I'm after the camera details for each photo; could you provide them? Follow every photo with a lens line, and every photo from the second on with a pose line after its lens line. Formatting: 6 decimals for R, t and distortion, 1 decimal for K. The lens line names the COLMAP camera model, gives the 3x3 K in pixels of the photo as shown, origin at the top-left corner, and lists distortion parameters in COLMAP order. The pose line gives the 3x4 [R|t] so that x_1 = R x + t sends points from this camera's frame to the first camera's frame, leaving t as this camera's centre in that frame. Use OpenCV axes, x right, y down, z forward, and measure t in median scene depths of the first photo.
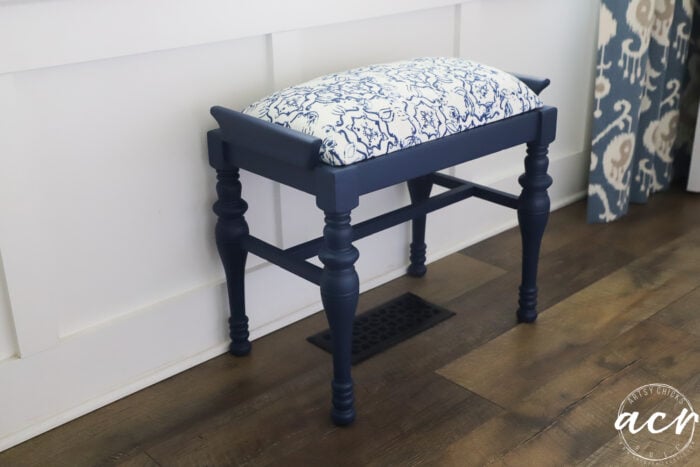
lens RADIAL K [[867.4, 0, 350.0], [0, 867.4, 233.5], [0, 0, 1]] dist [0.099751, -0.002701]
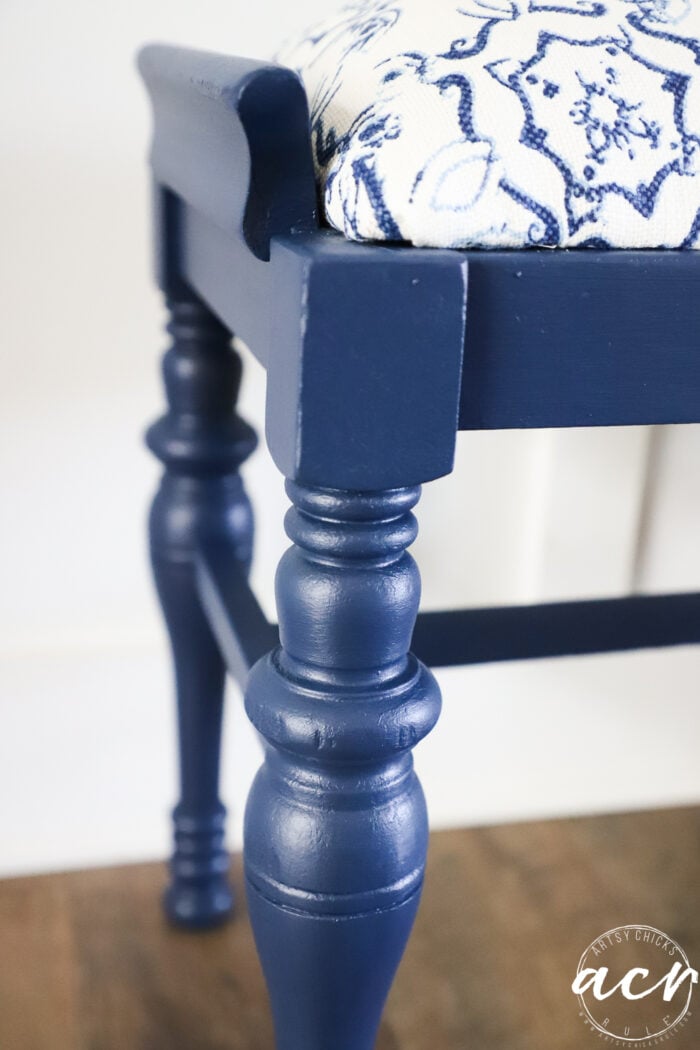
lens RADIAL K [[1301.1, 0, 327.1], [0, 1301.1, 530.4], [0, 0, 1]] dist [0.099751, -0.002701]
pose [[0.885115, 0.213496, -0.413510, 0.098622], [-0.228398, 0.973471, 0.013721, -0.016281], [0.405470, 0.082300, 0.910396, 0.665554]]
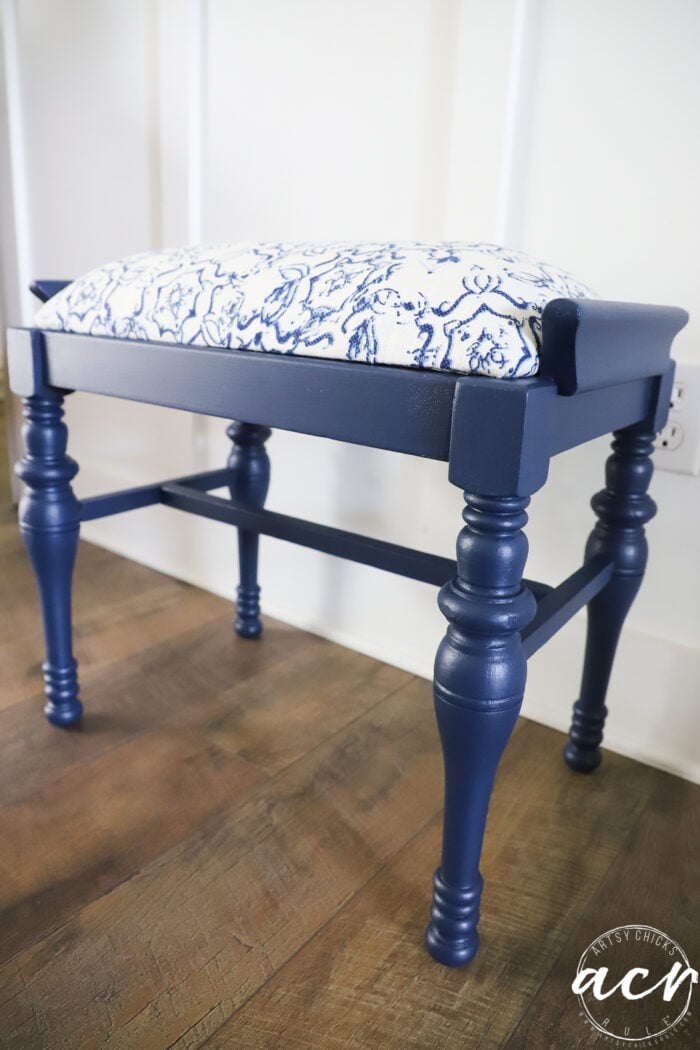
lens RADIAL K [[730.5, 0, 350.0], [0, 730.5, 525.0], [0, 0, 1]] dist [-0.079312, 0.000222]
pose [[0.185666, 0.327909, -0.926285, 0.524554], [-0.409233, 0.882835, 0.230500, -0.150547], [0.893340, 0.336270, 0.298103, 0.989320]]
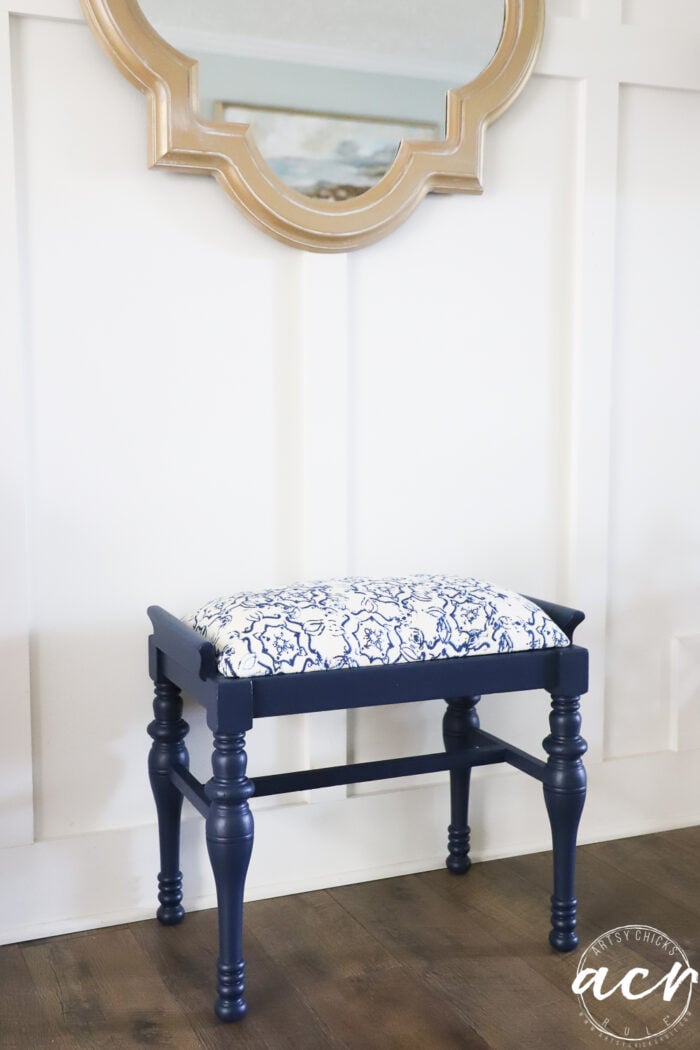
lens RADIAL K [[1301.1, 0, 327.1], [0, 1301.1, 530.4], [0, 0, 1]] dist [0.099751, -0.002701]
pose [[0.943476, 0.061274, -0.325728, 0.431698], [-0.142043, 0.962689, -0.230334, 0.056774], [0.299461, 0.263582, 0.916977, -0.156391]]
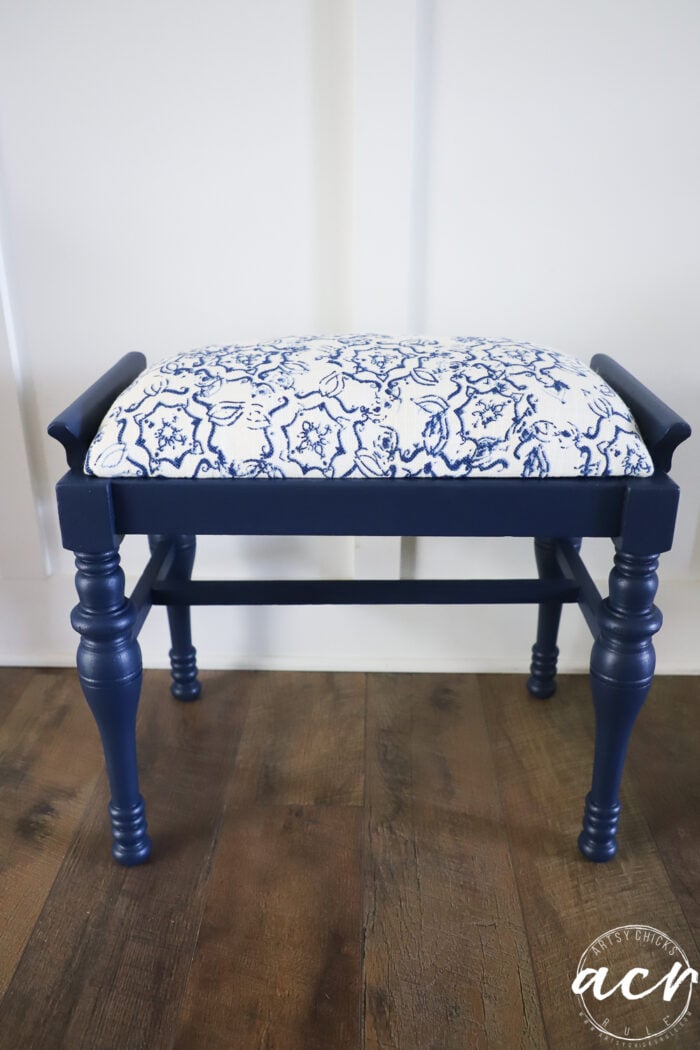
lens RADIAL K [[889.7, 0, 364.0], [0, 889.7, 529.4], [0, 0, 1]] dist [-0.041580, 0.001421]
pose [[0.732941, 0.296164, -0.612441, 0.459801], [-0.265713, 0.953381, 0.143044, -0.161879], [0.626254, 0.057891, 0.777467, 0.580550]]
